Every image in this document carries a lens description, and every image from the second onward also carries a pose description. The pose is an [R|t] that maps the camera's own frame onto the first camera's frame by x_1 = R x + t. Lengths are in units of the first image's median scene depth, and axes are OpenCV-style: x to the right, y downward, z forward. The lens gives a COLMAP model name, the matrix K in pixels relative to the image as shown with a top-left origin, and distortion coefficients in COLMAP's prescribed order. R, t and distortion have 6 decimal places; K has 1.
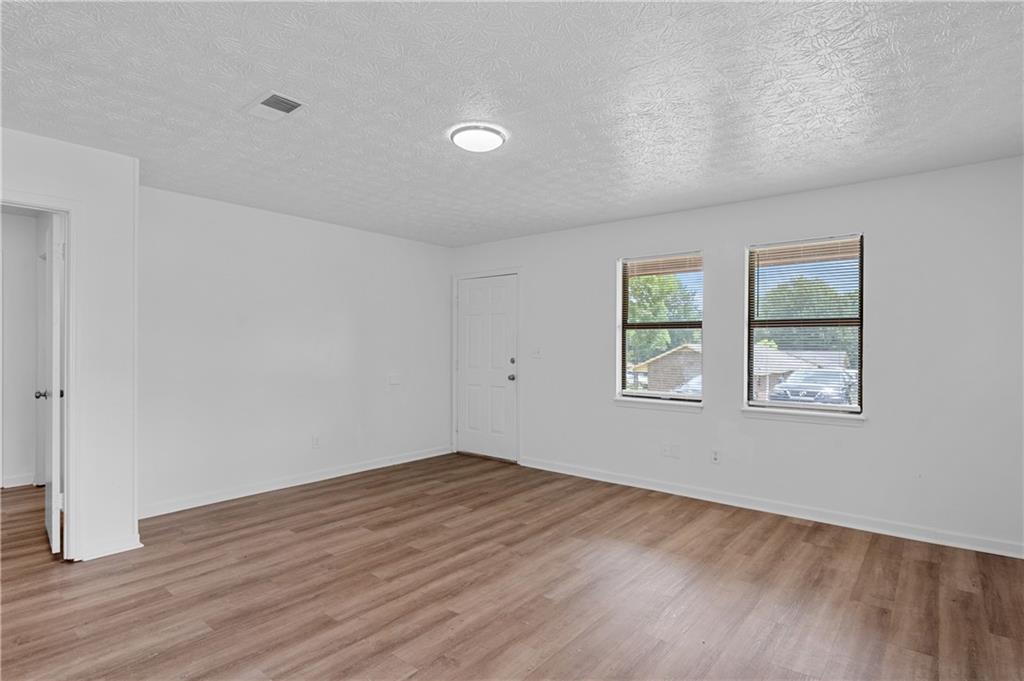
lens RADIAL K [[529.8, 0, 517.3], [0, 529.8, 344.2], [0, 0, 1]] dist [-0.010673, 0.002315]
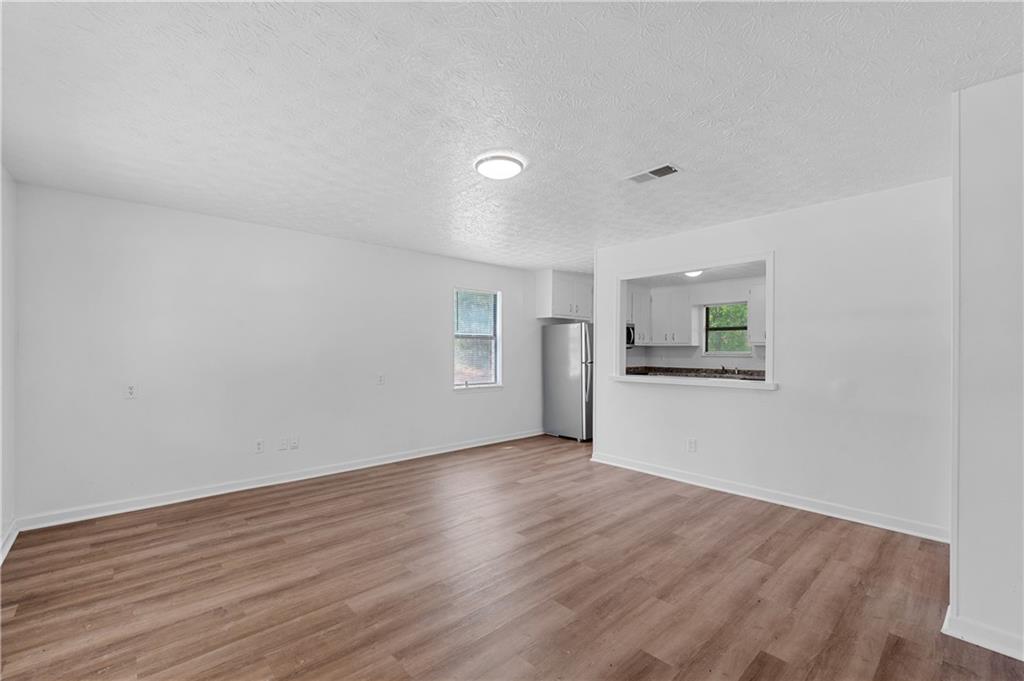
lens RADIAL K [[434.5, 0, 514.6], [0, 434.5, 349.7], [0, 0, 1]] dist [-0.007646, 0.000600]
pose [[-0.988765, -0.004132, 0.149422, -0.227527], [-0.003333, 0.999979, 0.005592, -0.005909], [-0.149442, 0.005031, -0.988758, 1.749961]]
